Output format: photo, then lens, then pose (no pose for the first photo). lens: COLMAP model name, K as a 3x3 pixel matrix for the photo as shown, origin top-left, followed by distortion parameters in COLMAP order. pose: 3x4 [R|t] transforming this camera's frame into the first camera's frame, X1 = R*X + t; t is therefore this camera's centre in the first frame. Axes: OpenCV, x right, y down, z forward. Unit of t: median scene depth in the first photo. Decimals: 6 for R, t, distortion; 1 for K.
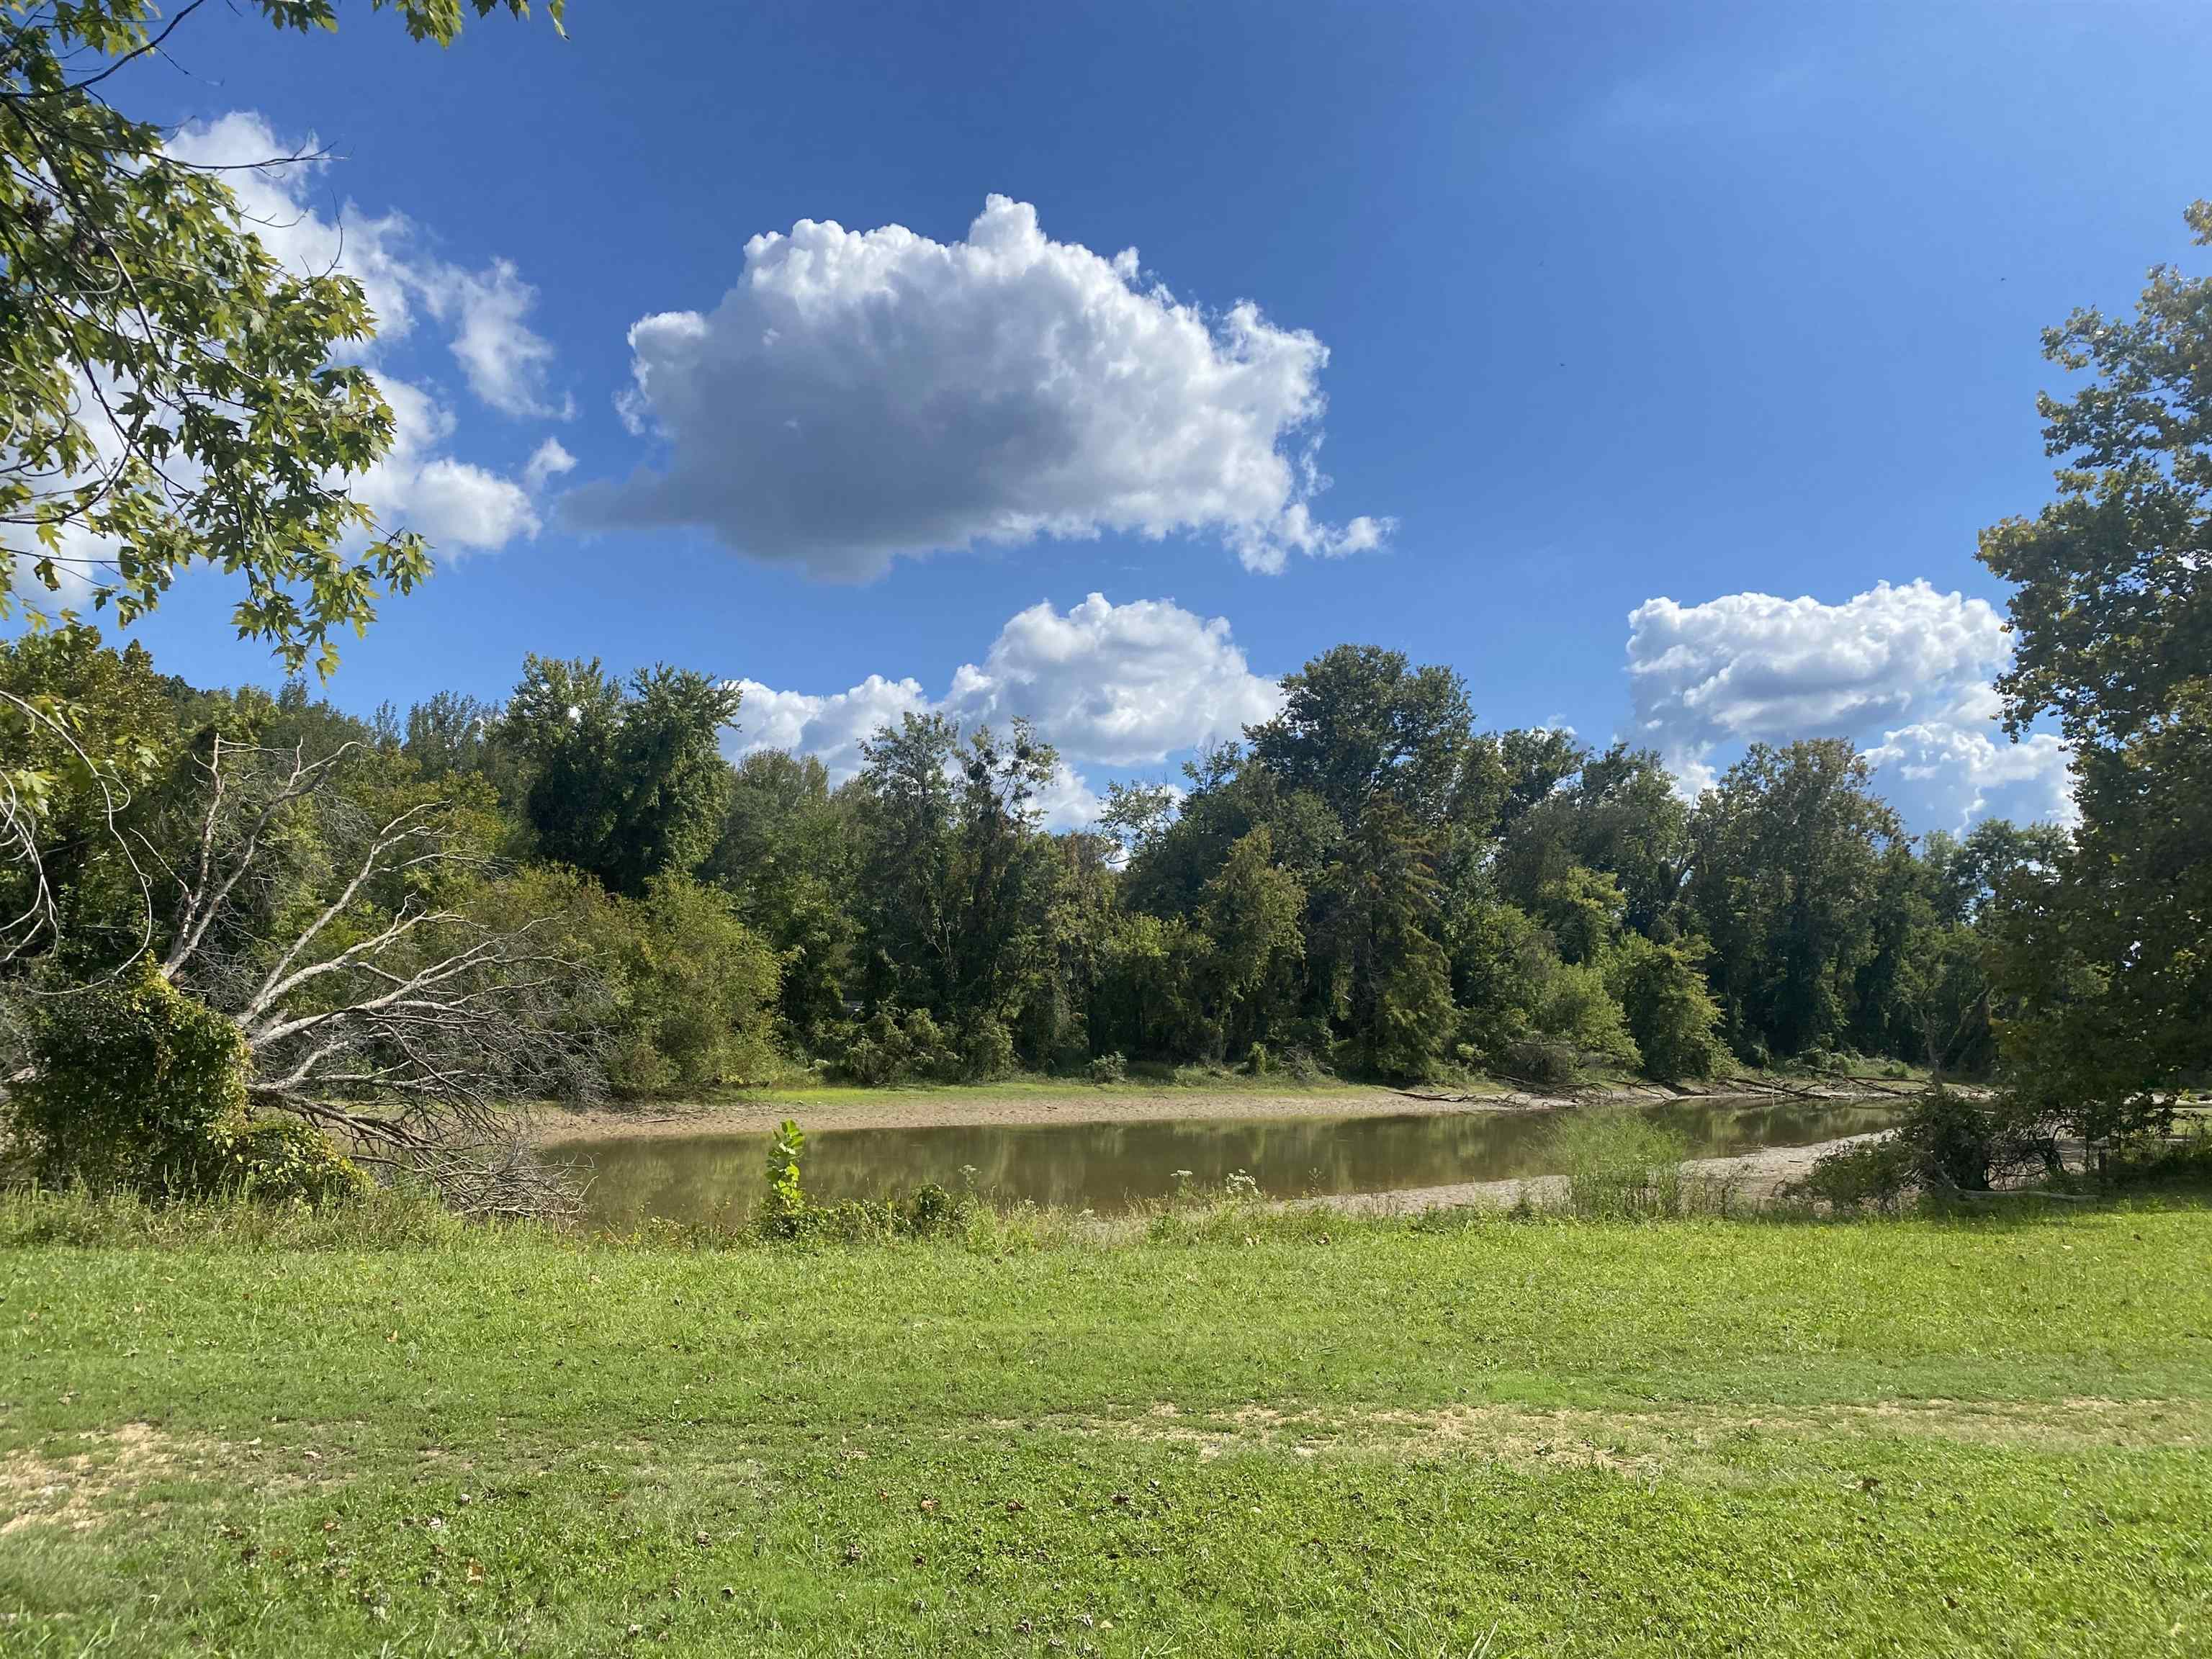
lens RADIAL K [[1663.0, 0, 1050.7], [0, 1663.0, 798.0], [0, 0, 1]] dist [0.096665, -0.230912]
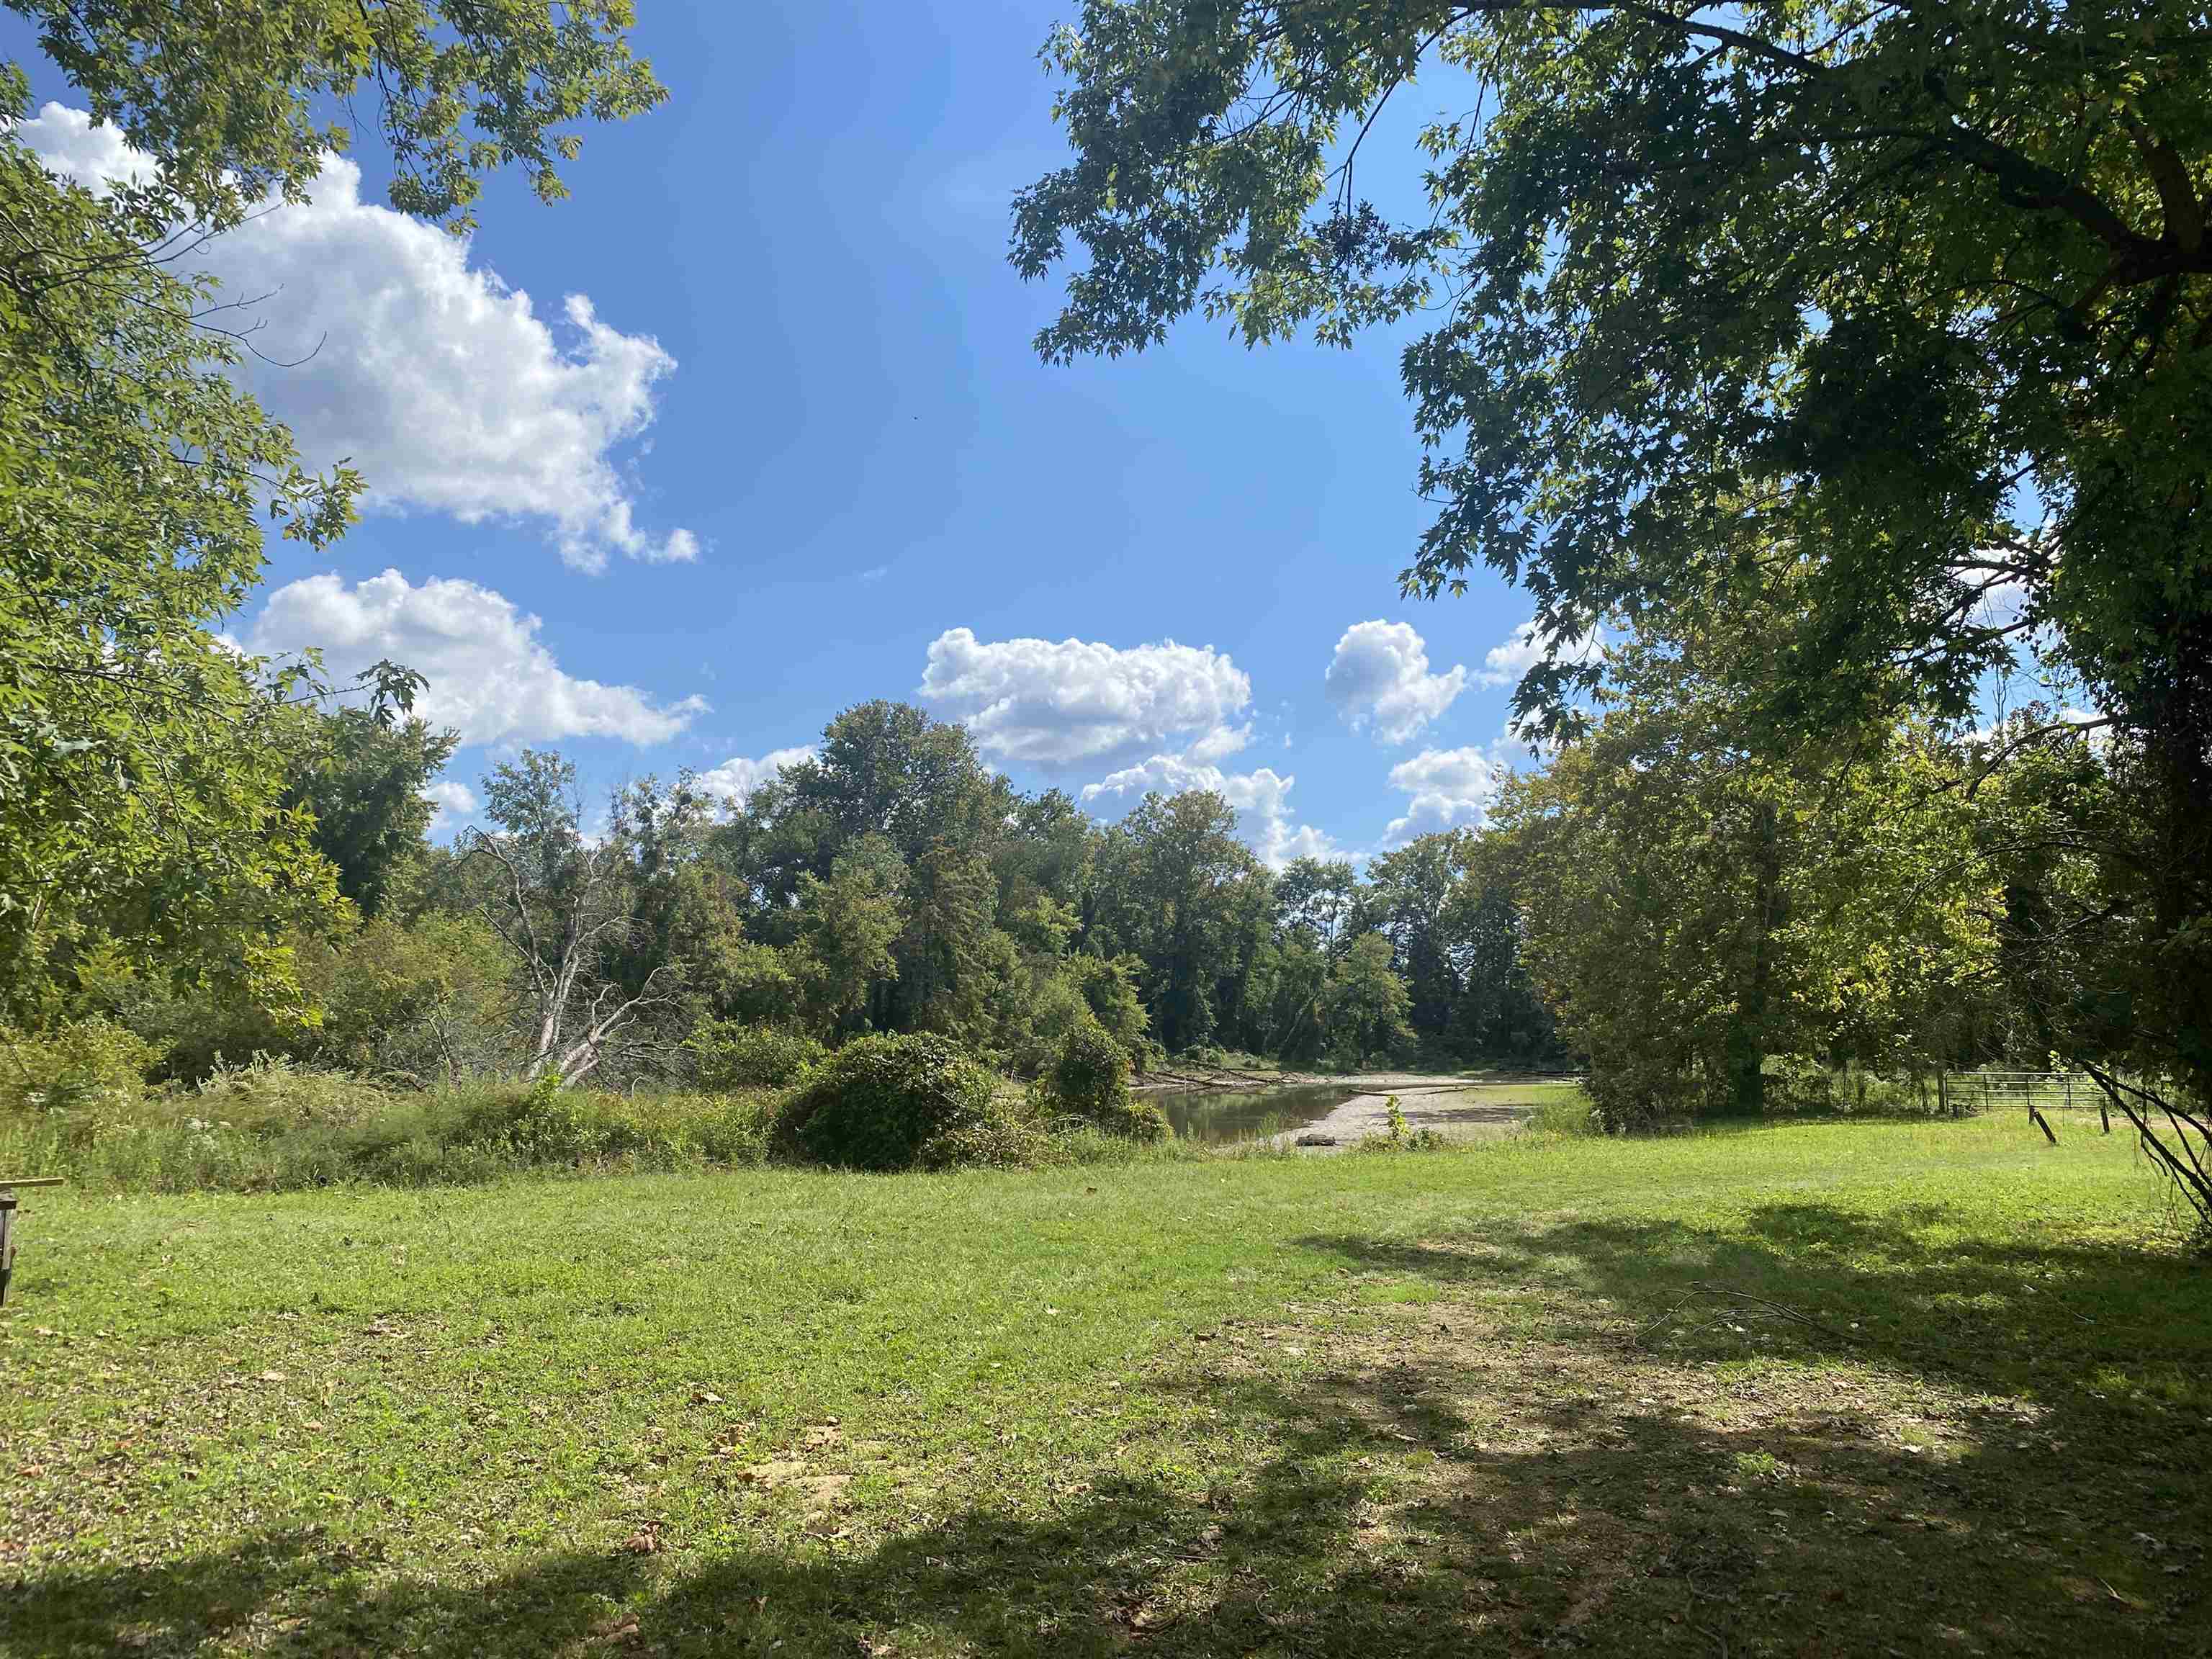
lens RADIAL K [[1665.3, 0, 1069.1], [0, 1665.3, 785.0], [0, 0, 1]] dist [-0.013472, -0.006475]
pose [[0.911271, 0.039078, 0.409949, -0.189638], [-0.033639, 0.999224, -0.020476, -0.017381], [-0.410431, 0.004869, 0.911879, -0.092004]]
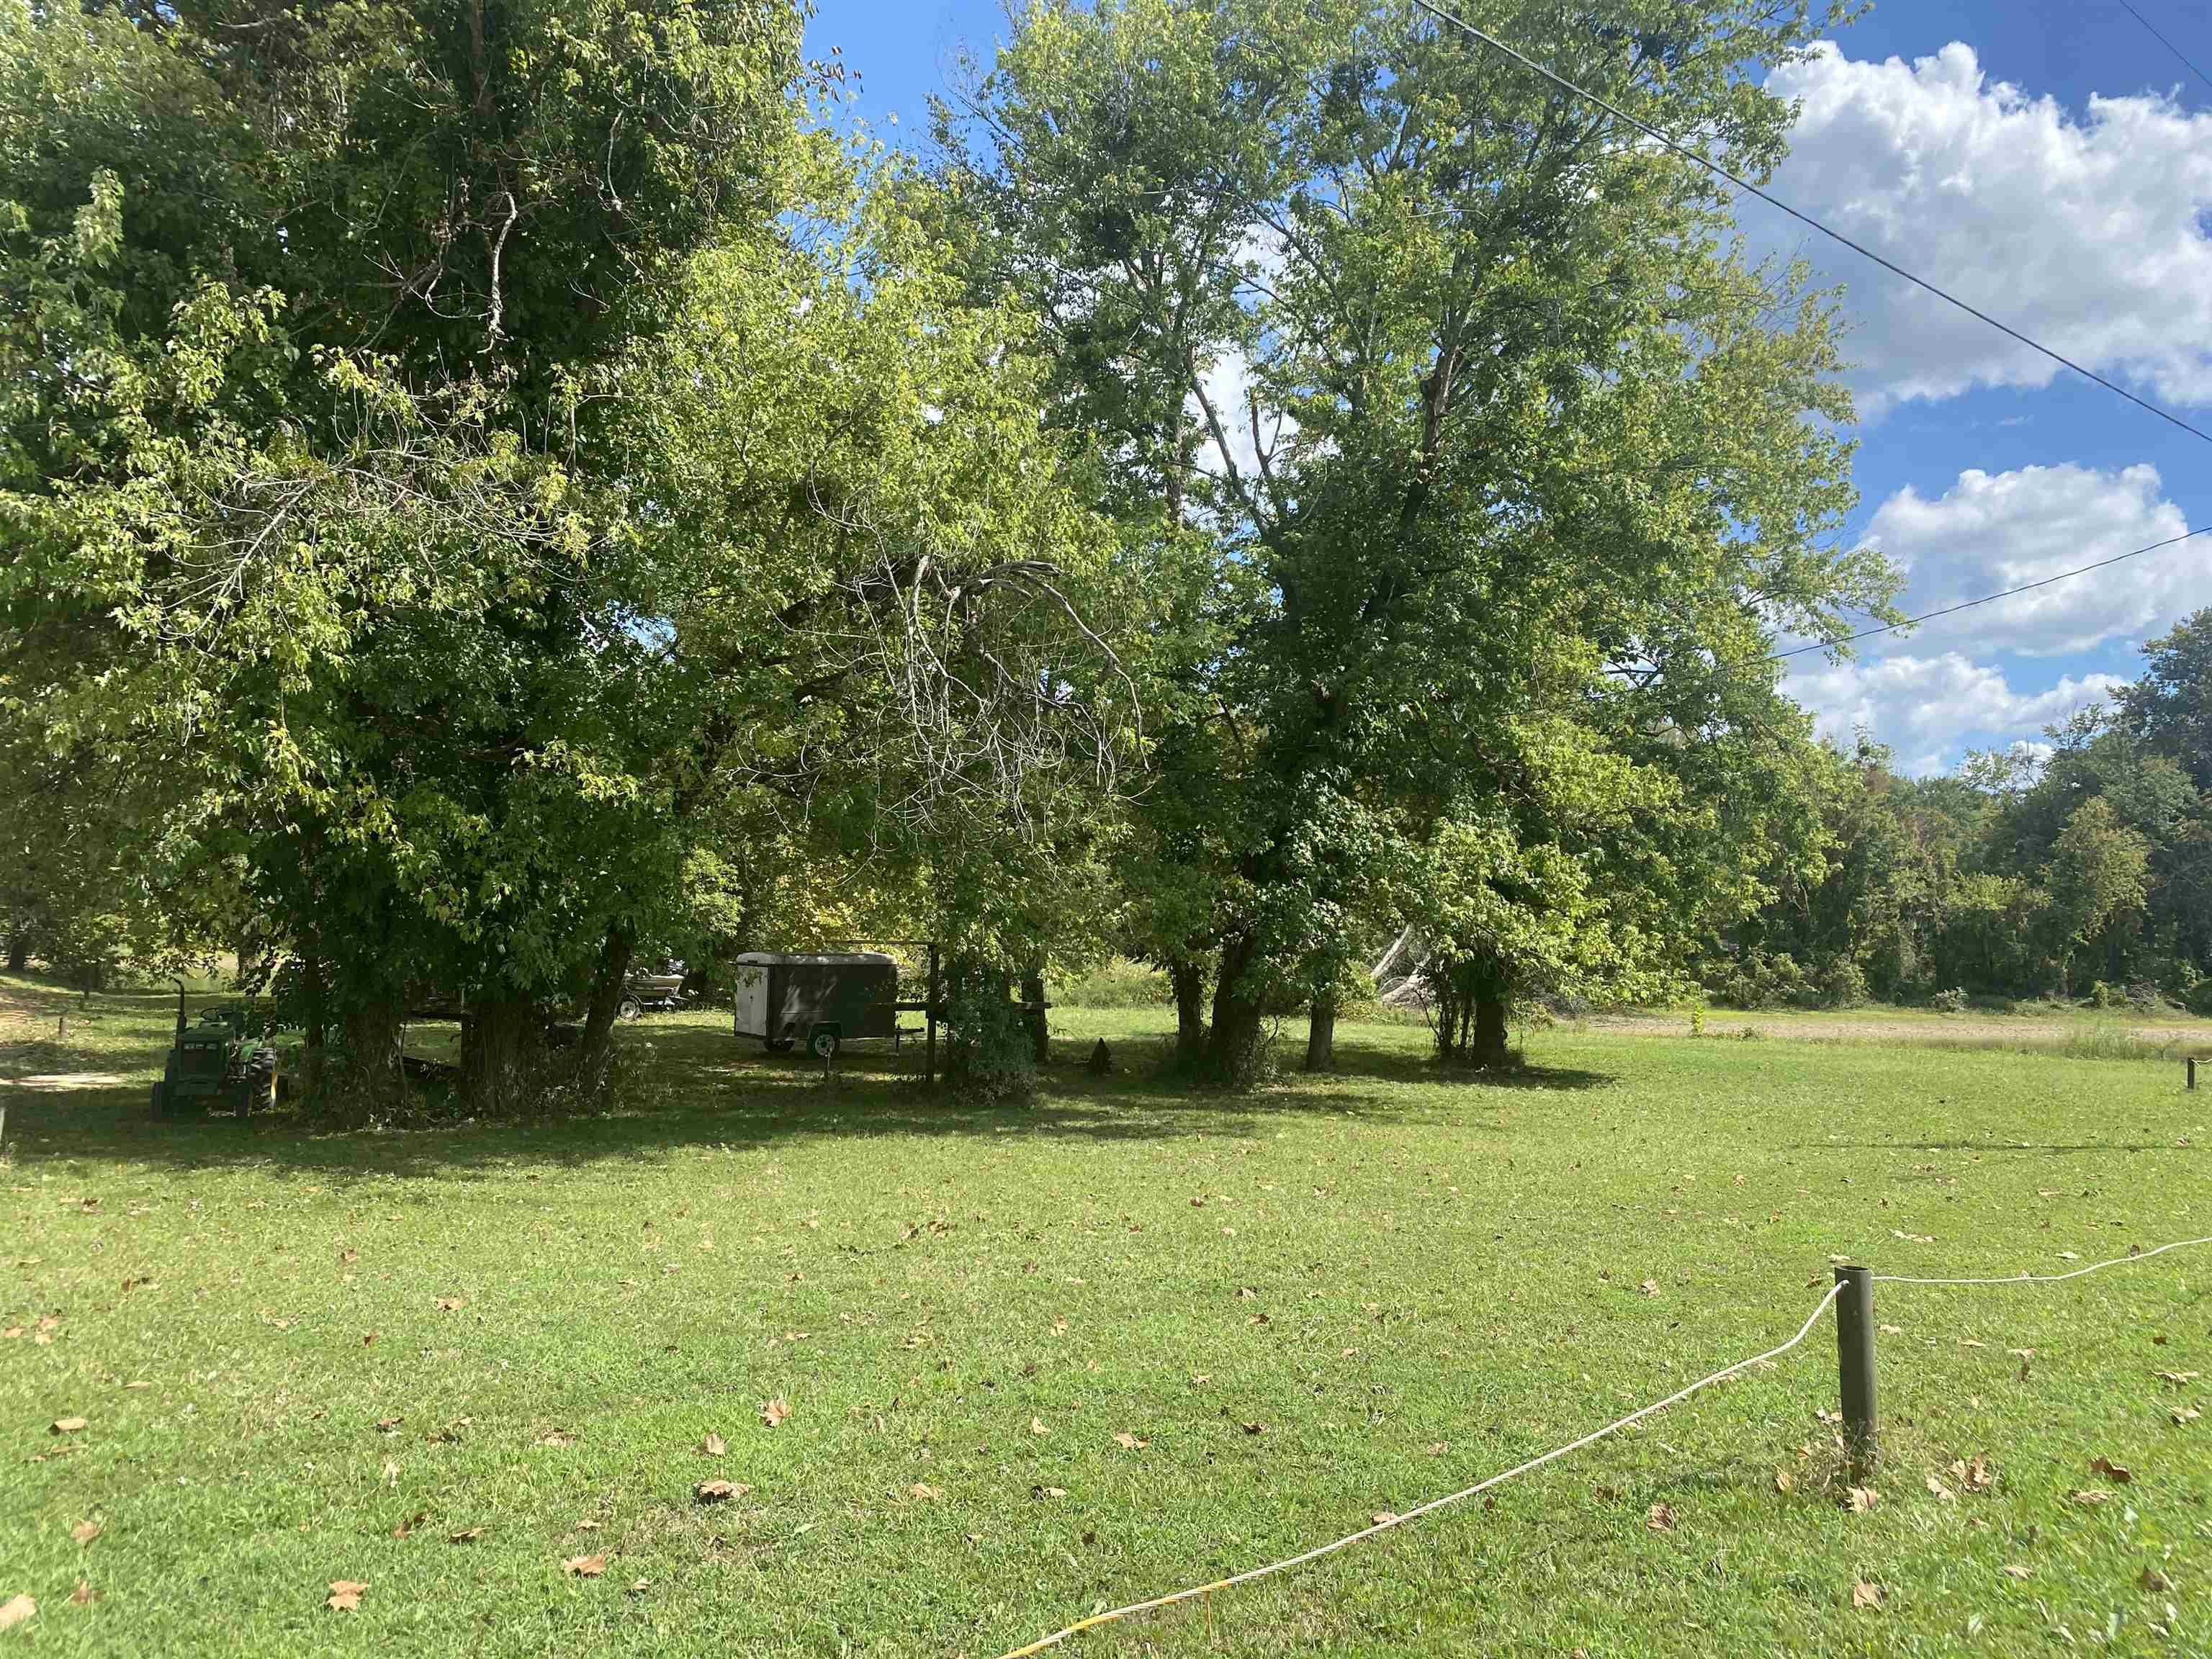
lens RADIAL K [[1686.9, 0, 1090.7], [0, 1686.9, 842.5], [0, 0, 1]] dist [0.010548, 0.002851]
pose [[0.889129, -0.032334, -0.456513, 0.034931], [0.060849, 0.996997, 0.047898, -0.042983], [0.453593, -0.070366, 0.888427, -0.317884]]
